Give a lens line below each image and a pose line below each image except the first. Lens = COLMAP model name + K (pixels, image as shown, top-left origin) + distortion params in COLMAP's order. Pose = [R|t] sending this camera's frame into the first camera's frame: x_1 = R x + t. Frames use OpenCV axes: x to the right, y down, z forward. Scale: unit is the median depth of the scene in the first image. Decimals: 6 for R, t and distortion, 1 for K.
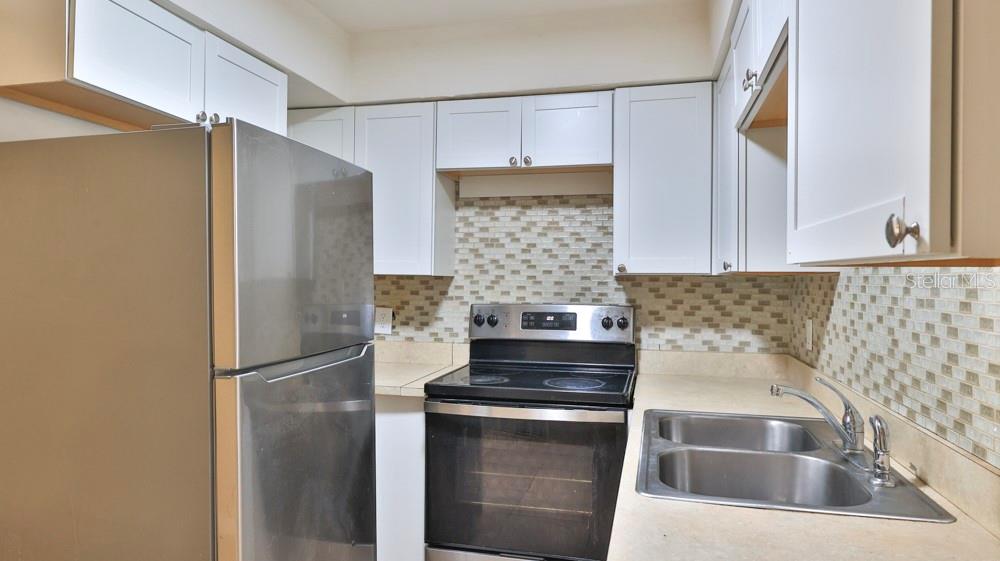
lens RADIAL K [[628.7, 0, 498.7], [0, 628.7, 281.2], [0, 0, 1]] dist [0.004544, -0.001829]
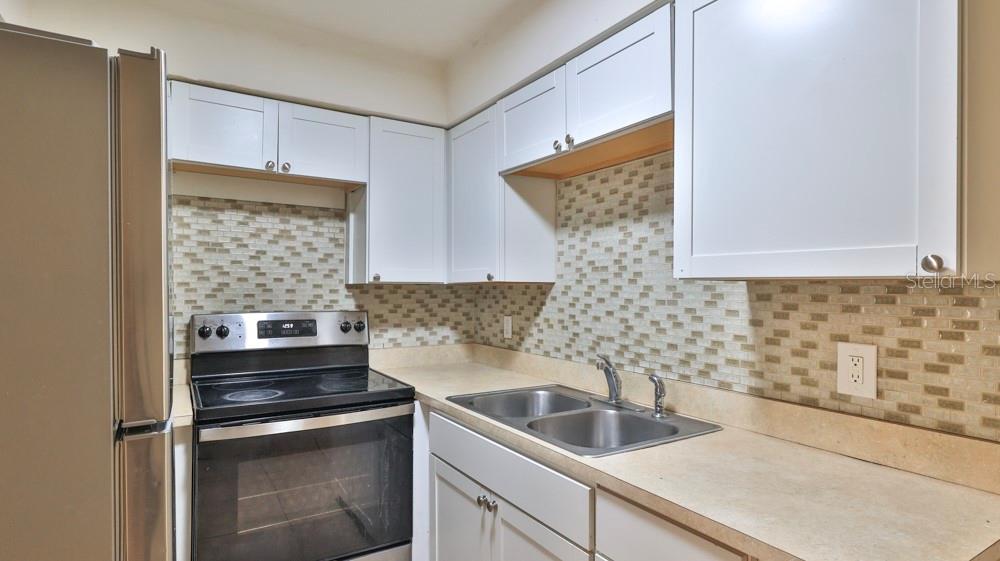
lens RADIAL K [[524.2, 0, 500.5], [0, 524.2, 284.0], [0, 0, 1]] dist [0.006744, -0.000384]
pose [[0.693324, 0.004922, 0.720609, -0.287480], [0.000856, 0.999970, -0.007654, -0.001279], [-0.720625, 0.005924, 0.693299, 0.170648]]
